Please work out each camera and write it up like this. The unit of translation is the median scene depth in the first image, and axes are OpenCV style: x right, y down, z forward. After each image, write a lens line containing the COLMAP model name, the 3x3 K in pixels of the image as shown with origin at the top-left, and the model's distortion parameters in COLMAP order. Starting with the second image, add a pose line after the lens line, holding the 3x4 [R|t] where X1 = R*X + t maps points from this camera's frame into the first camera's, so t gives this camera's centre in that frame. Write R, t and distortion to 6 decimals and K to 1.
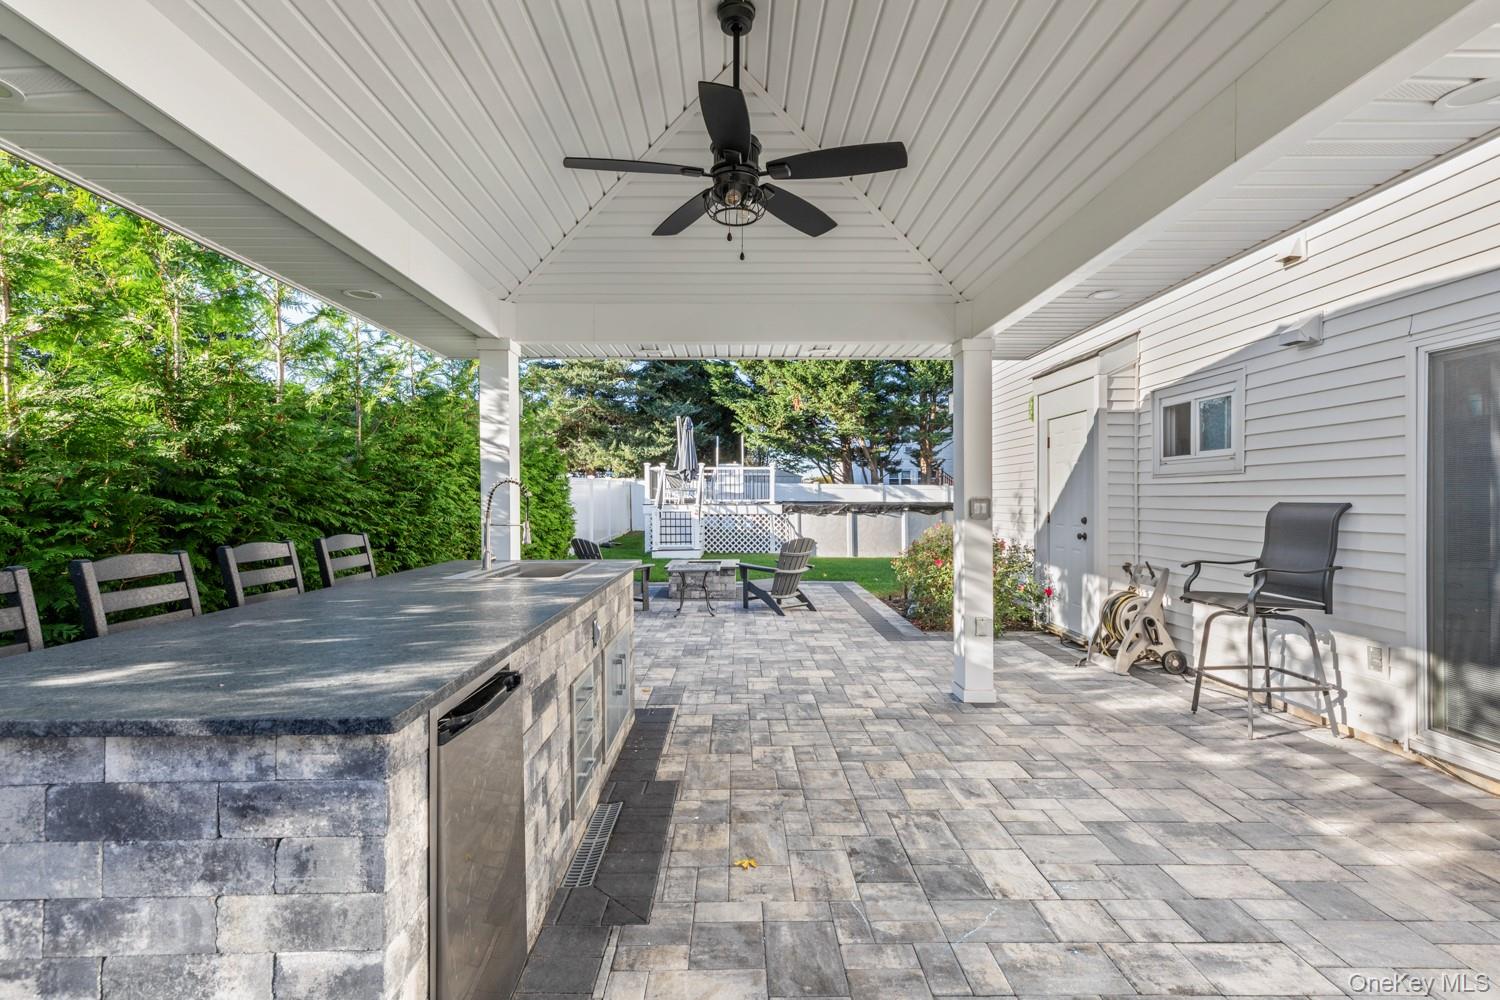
lens RADIAL K [[693.2, 0, 746.0], [0, 693.2, 502.4], [0, 0, 1]] dist [0.000165, 0.000060]
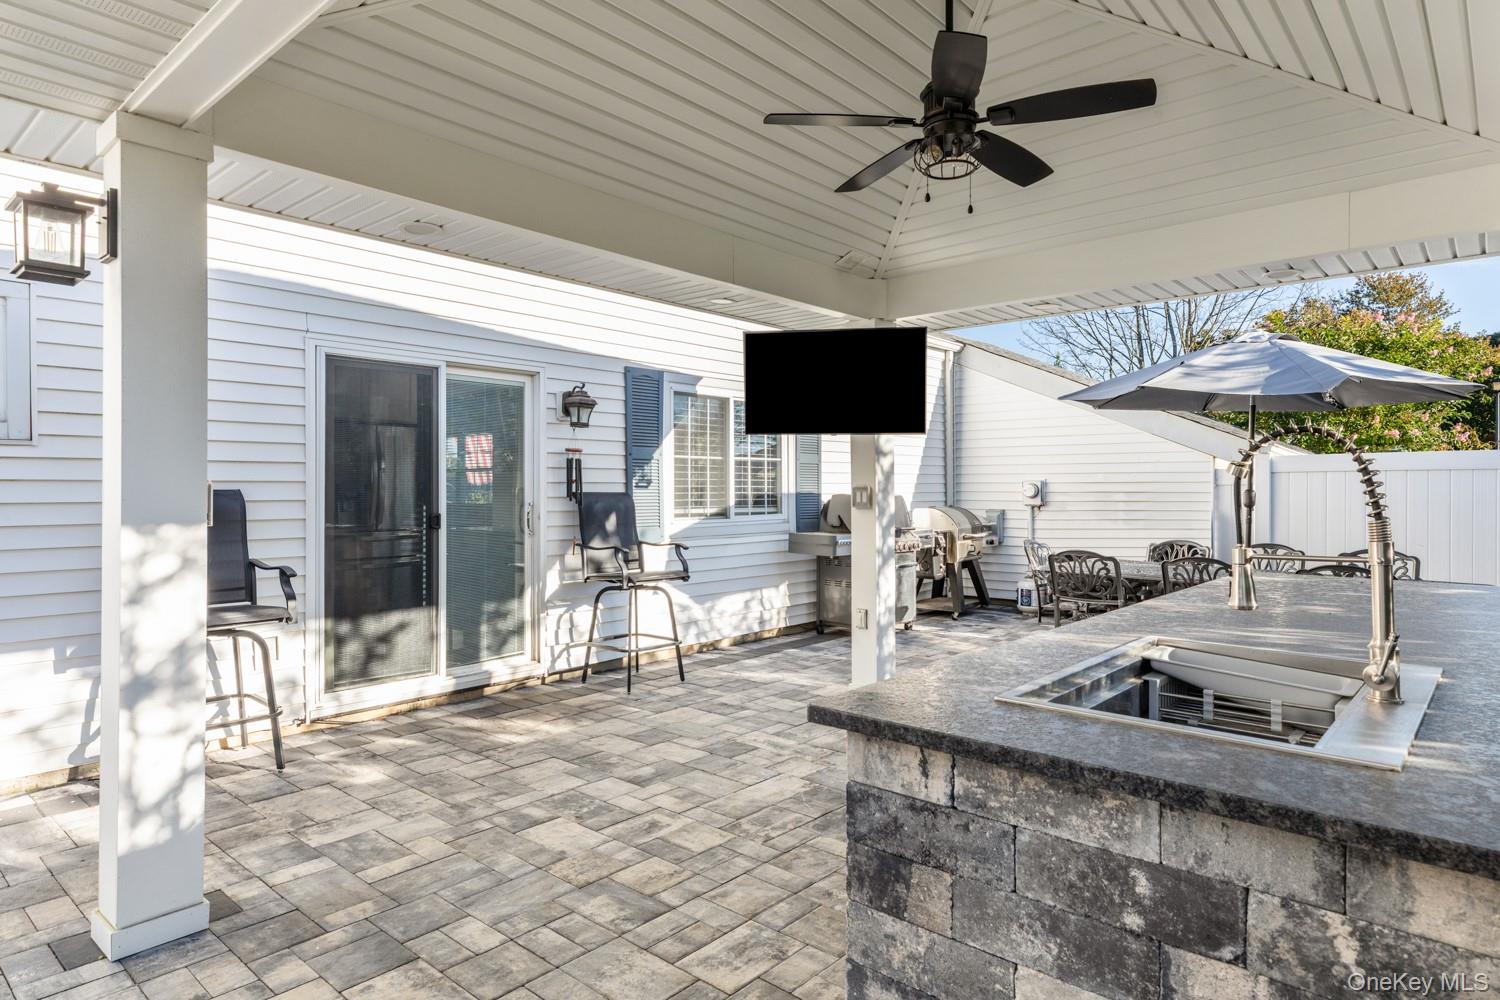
lens RADIAL K [[866.7, 0, 747.0], [0, 866.7, 490.2], [0, 0, 1]] dist [-0.000835, 0.000077]
pose [[-0.743288, -0.003323, 0.668964, -0.441660], [-0.000352, 0.999989, 0.004576, -0.004974], [-0.668972, 0.003166, -0.743281, 1.572315]]
